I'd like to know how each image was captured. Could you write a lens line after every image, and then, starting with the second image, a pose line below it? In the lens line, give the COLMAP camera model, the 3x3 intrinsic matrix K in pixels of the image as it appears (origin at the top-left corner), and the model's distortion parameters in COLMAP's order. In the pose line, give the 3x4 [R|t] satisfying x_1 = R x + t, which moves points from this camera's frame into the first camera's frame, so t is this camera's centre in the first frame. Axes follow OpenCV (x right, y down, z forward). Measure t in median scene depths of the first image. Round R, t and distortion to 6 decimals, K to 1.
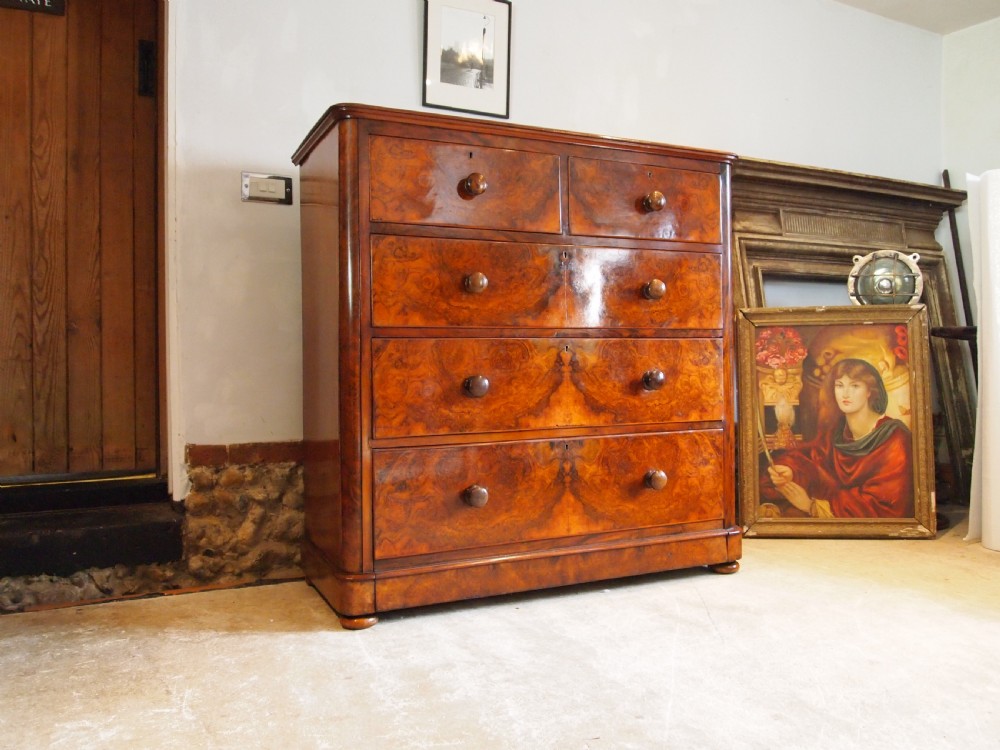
lens RADIAL K [[799.0, 0, 499.3], [0, 799.0, 376.3], [0, 0, 1]] dist [-0.045301, -0.000079]
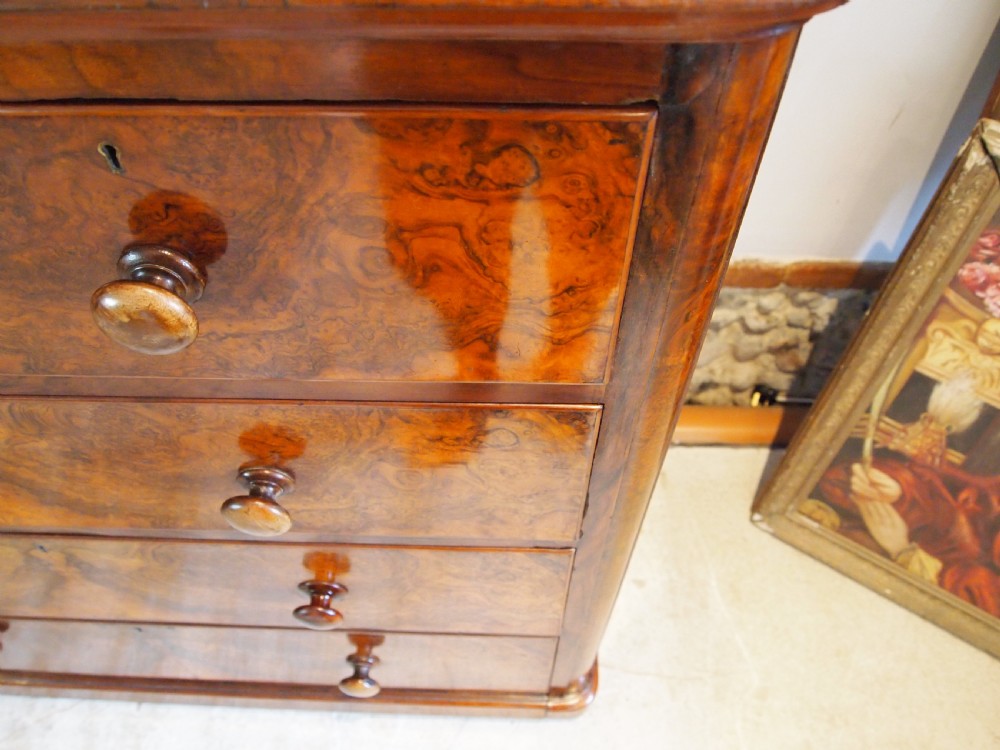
lens RADIAL K [[792.5, 0, 500.0], [0, 792.5, 375.0], [0, 0, 1]] dist [-0.051880, 0.005572]
pose [[0.895138, 0.368357, -0.251078, 0.293703], [-0.009038, 0.578103, 0.815914, -0.330426], [0.445697, -0.728087, 0.520811, 0.835916]]
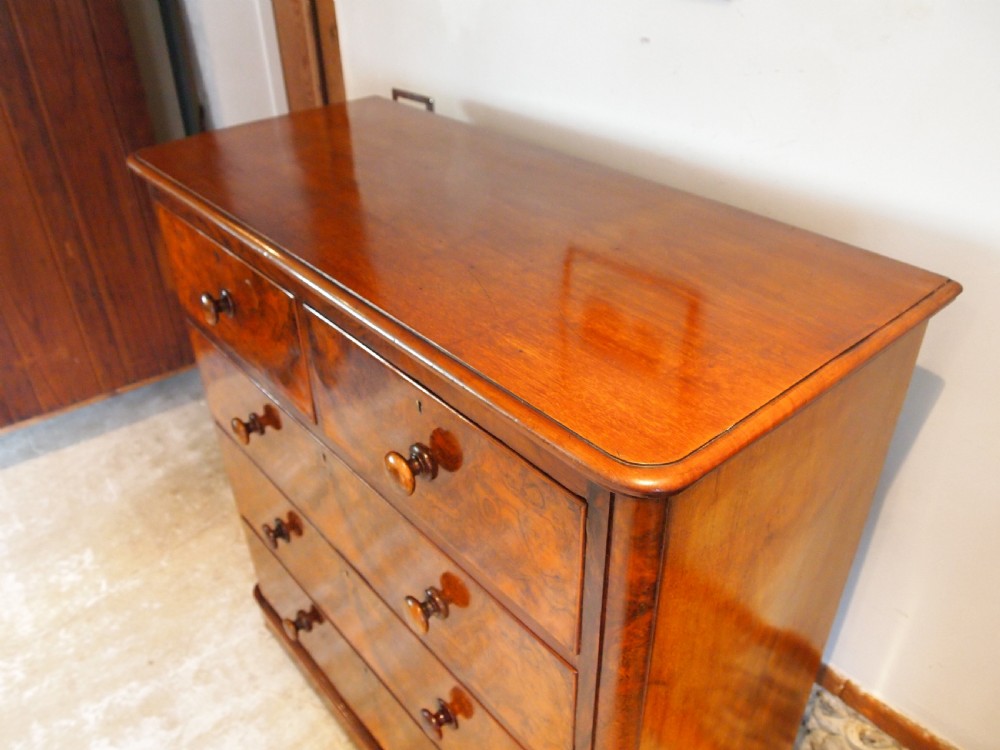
lens RADIAL K [[785.1, 0, 502.3], [0, 785.1, 376.6], [0, 0, 1]] dist [-0.043864, -0.002572]
pose [[0.268210, 0.531692, -0.803348, 0.457412], [0.011398, 0.832092, 0.554521, -0.436293], [0.963293, -0.157885, 0.217115, 0.872906]]
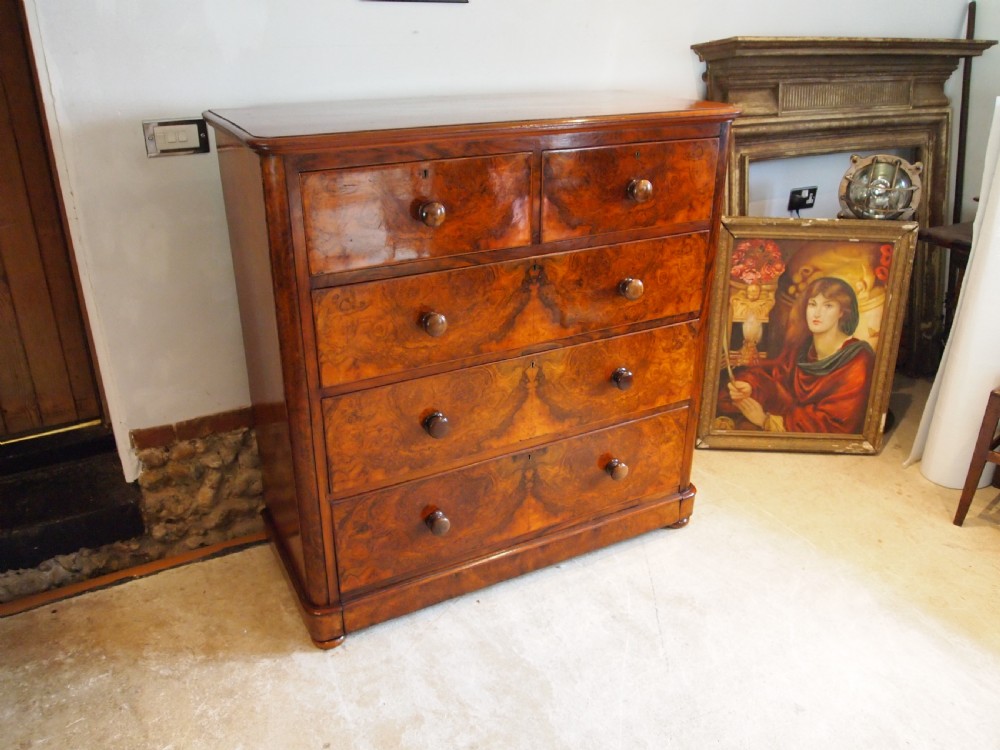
lens RADIAL K [[799.0, 0, 499.3], [0, 799.0, 376.3], [0, 0, 1]] dist [-0.045301, -0.000079]
pose [[0.998204, -0.008715, 0.059265, -0.008342], [-0.016193, 0.913265, 0.407044, -0.346217], [-0.057672, -0.407273, 0.911484, 0.130405]]
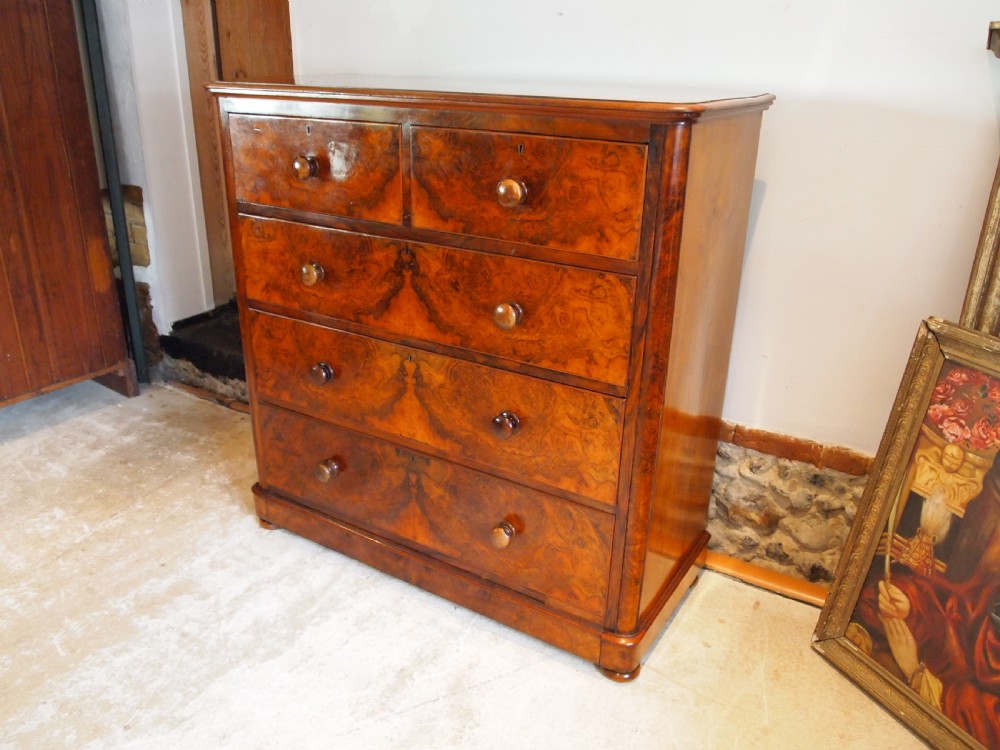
lens RADIAL K [[799.0, 0, 499.3], [0, 799.0, 376.3], [0, 0, 1]] dist [-0.045301, -0.000079]
pose [[0.549814, 0.343423, -0.761423, 0.691406], [-0.030413, 0.919197, 0.392622, -0.309984], [0.834733, -0.192712, 0.515832, 0.547898]]
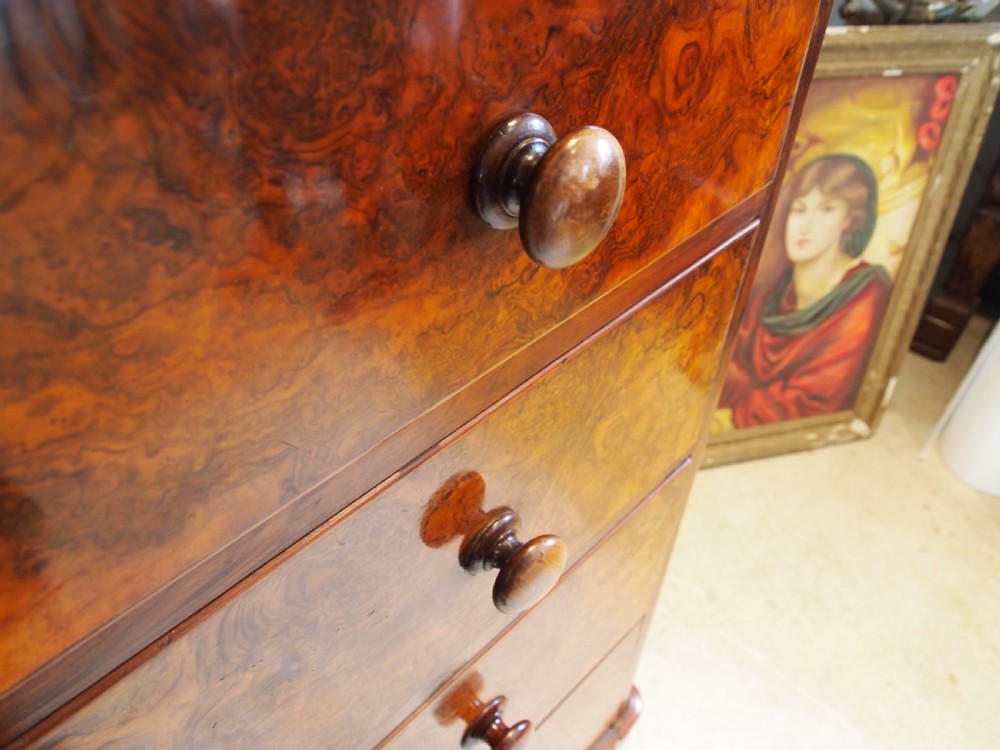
lens RADIAL K [[782.1, 0, 498.7], [0, 782.1, 377.4], [0, 0, 1]] dist [-0.045059, -0.006913]
pose [[0.934470, -0.213650, 0.284816, 0.127267], [-0.034392, 0.742043, 0.669470, -0.257620], [-0.354378, -0.635395, 0.686069, 0.803989]]
